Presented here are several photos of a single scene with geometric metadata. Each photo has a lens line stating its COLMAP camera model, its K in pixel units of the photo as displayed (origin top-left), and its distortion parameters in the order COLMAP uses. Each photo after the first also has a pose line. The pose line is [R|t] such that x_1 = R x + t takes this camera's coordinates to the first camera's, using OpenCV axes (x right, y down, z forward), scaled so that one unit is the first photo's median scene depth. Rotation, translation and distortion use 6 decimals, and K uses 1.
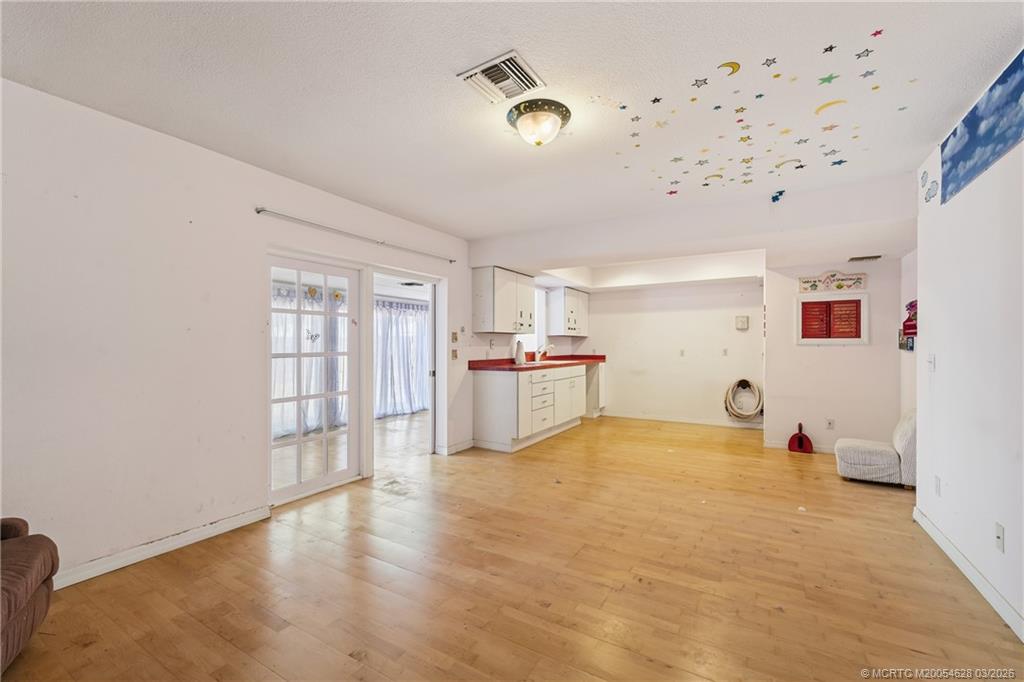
lens RADIAL K [[419.5, 0, 511.7], [0, 419.5, 344.4], [0, 0, 1]] dist [0.002569, 0.000288]
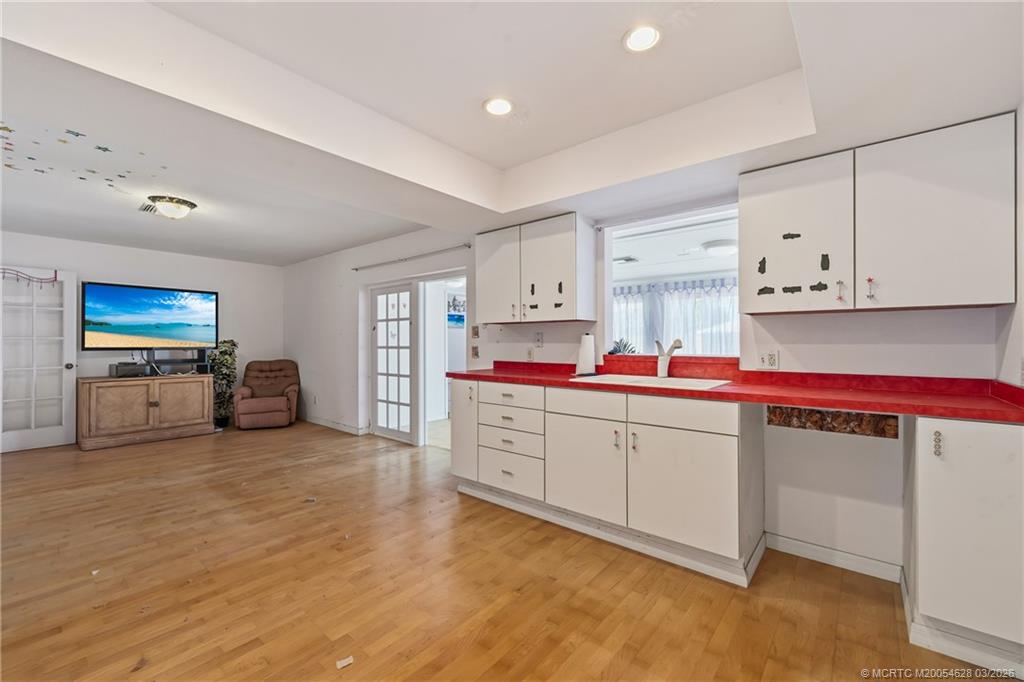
lens RADIAL K [[419.5, 0, 511.3], [0, 419.5, 338.6], [0, 0, 1]] dist [0.002569, 0.000288]
pose [[-0.150444, -0.007181, -0.988592, 0.693718], [0.000954, 0.999972, -0.007408, 0.002963], [0.988618, -0.002058, -0.150433, 1.190881]]
